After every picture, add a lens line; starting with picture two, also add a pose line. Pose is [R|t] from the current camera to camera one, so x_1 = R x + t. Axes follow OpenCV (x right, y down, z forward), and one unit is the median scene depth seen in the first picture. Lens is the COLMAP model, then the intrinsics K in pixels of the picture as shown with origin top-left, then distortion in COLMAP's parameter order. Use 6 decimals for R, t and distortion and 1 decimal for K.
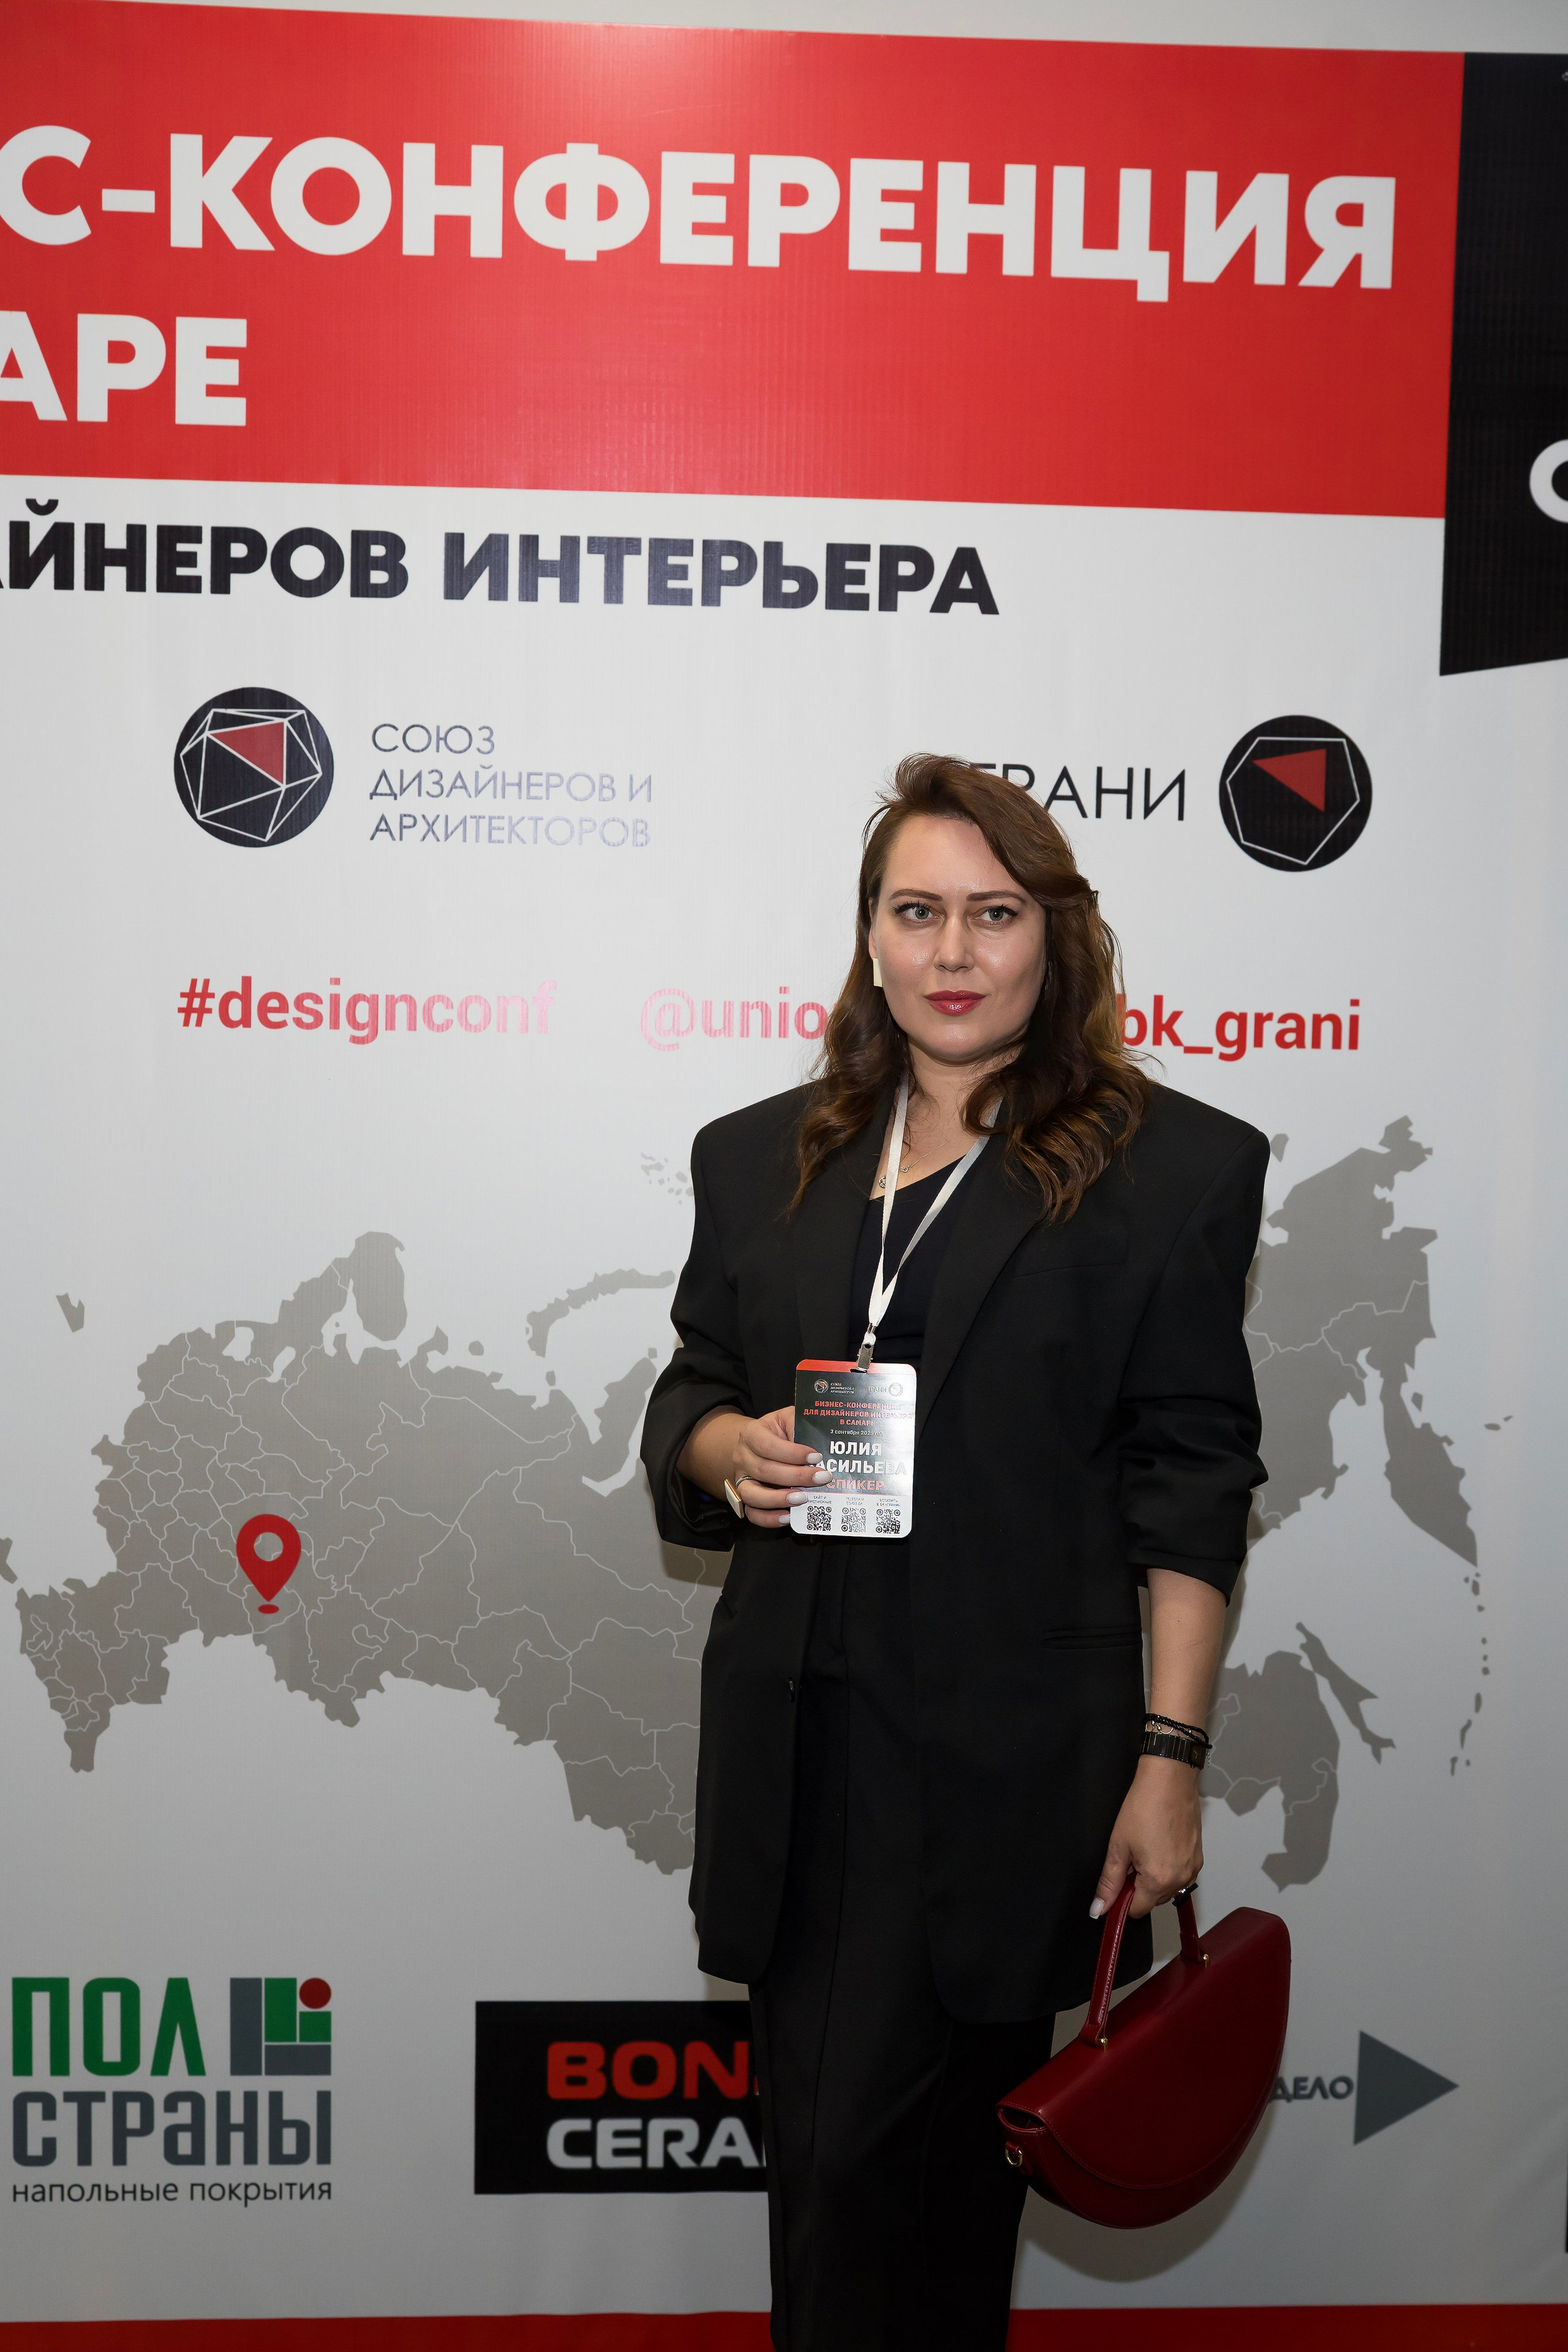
lens RADIAL K [[2639.3, 0, 786.4], [0, 2639.3, 1169.6], [0, 0, 1]] dist [-0.087860, 0.155674]
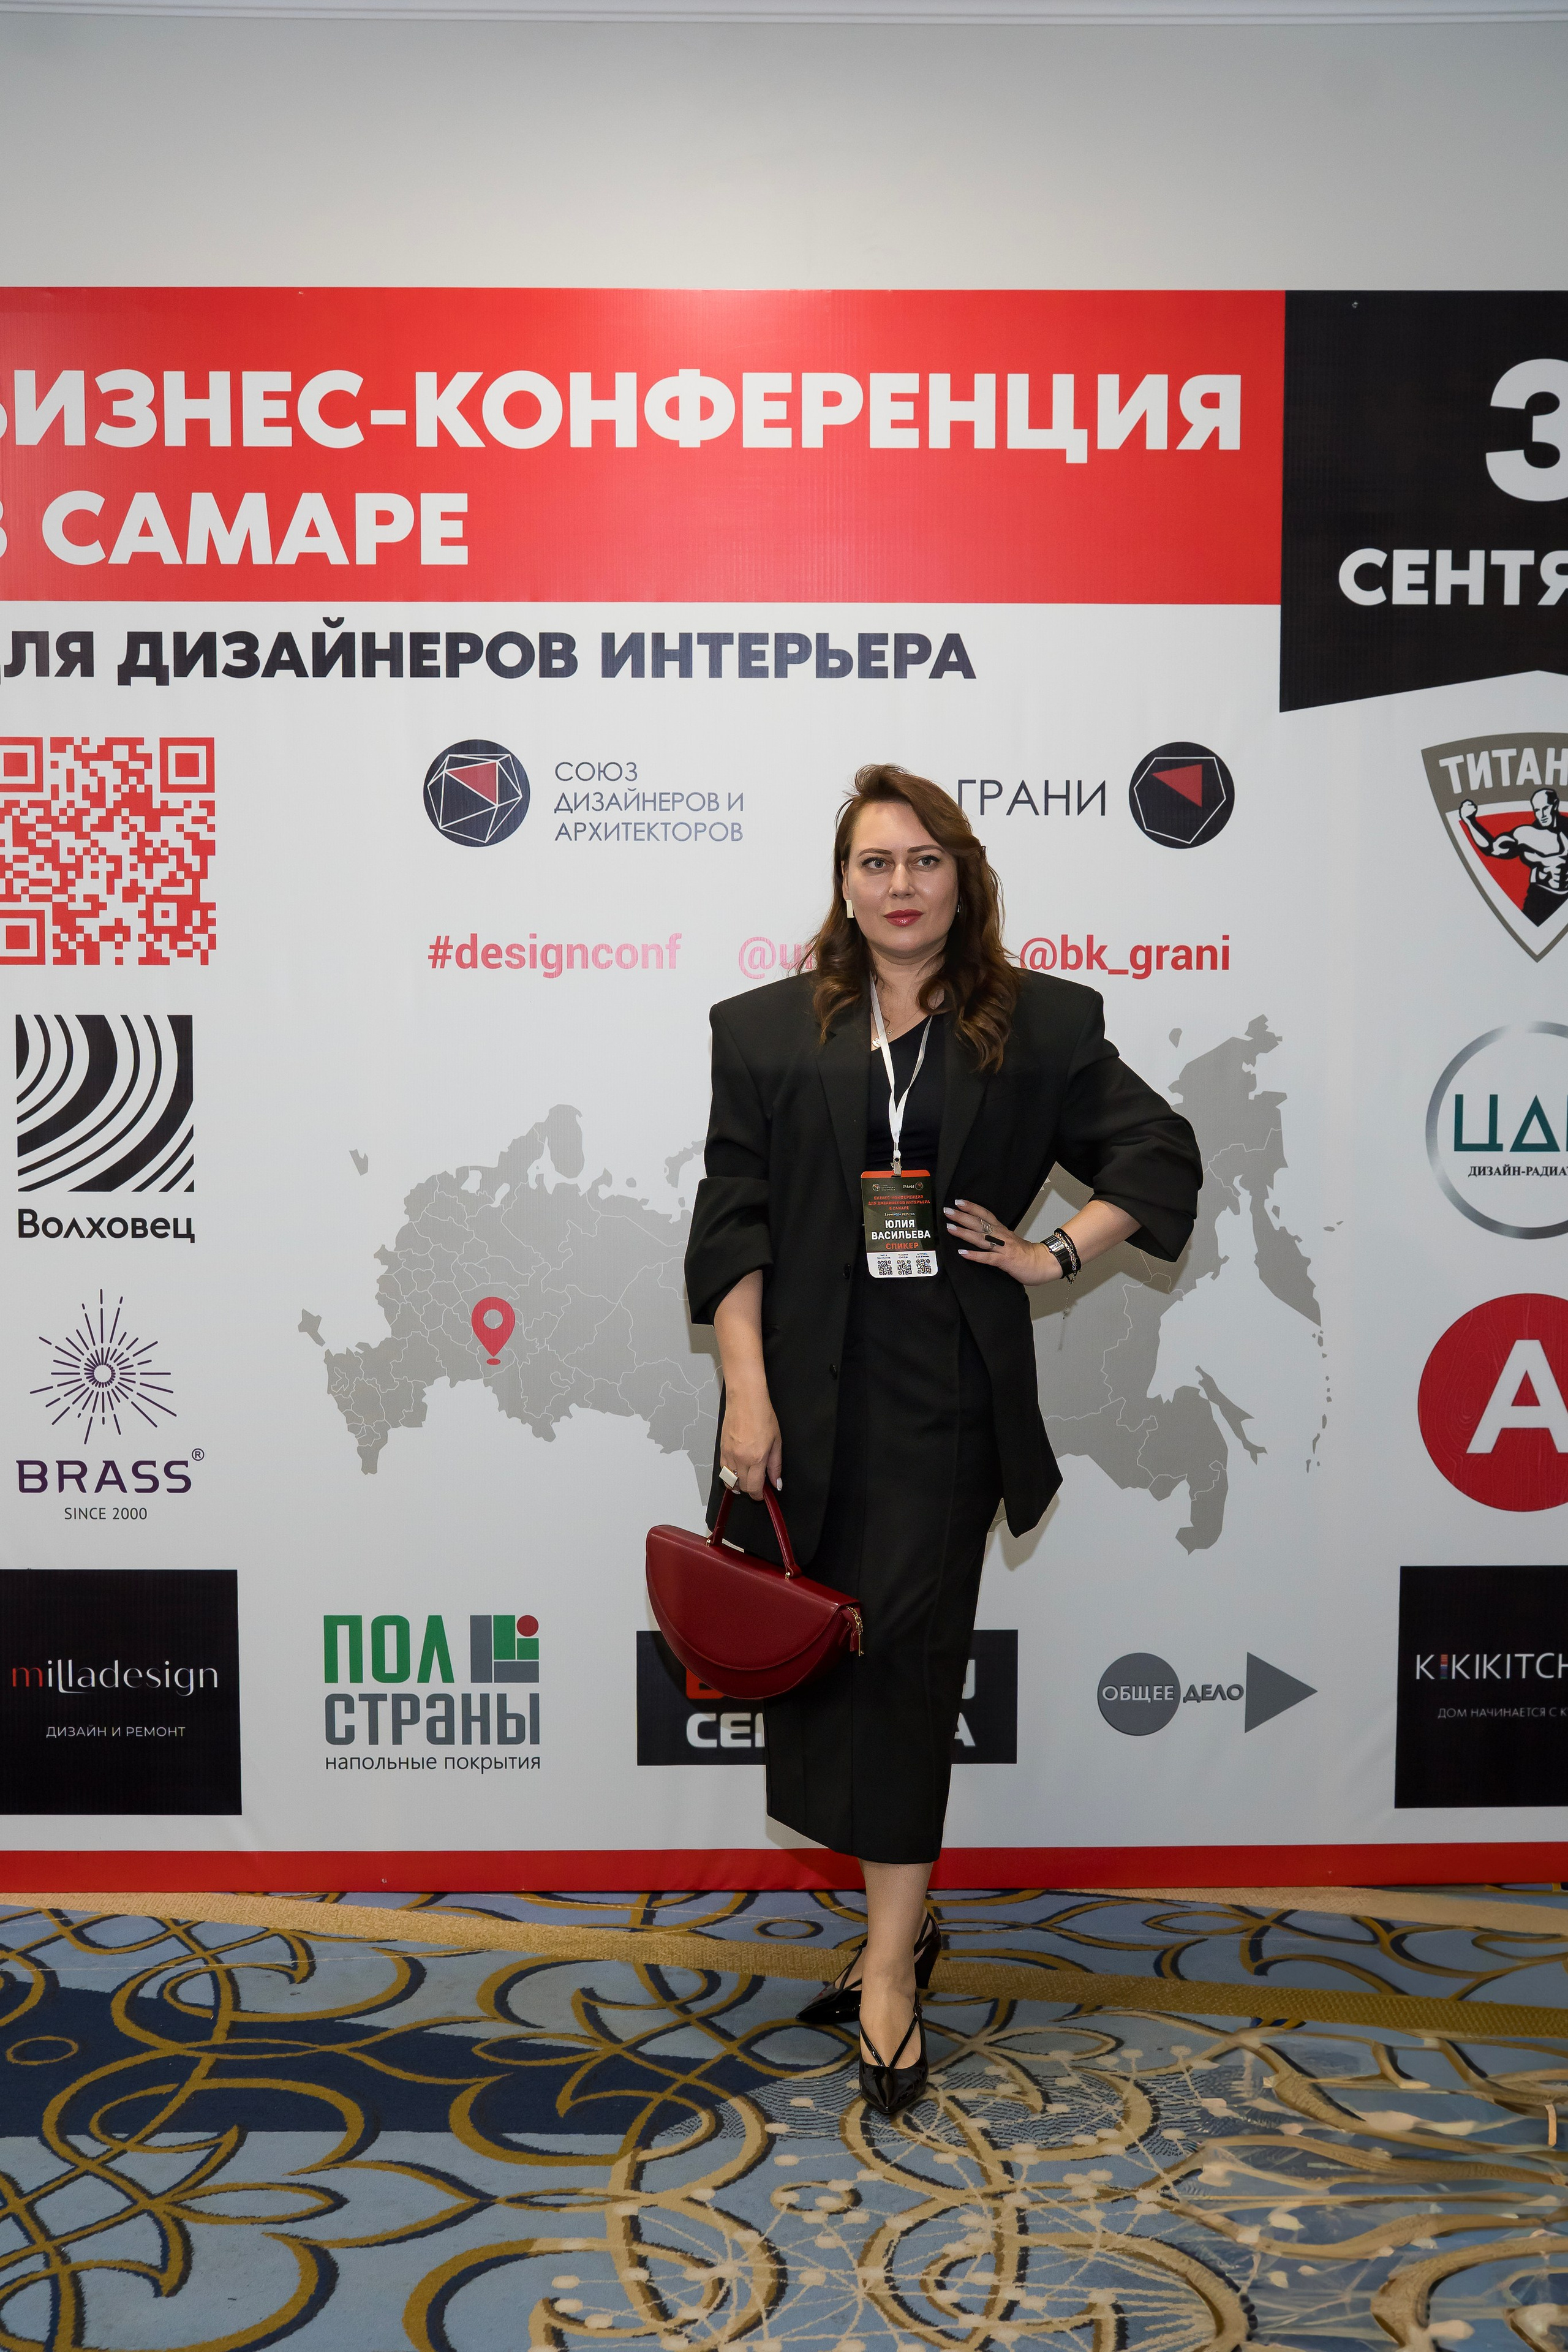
lens RADIAL K [[2639.3, 0, 786.4], [0, 2639.3, 1169.6], [0, 0, 1]] dist [-0.087860, 0.155674]
pose [[0.997893, -0.013555, -0.063452, 0.064187], [0.013992, 0.999881, 0.006453, 0.052984], [0.063357, -0.007327, 0.997964, -0.478831]]
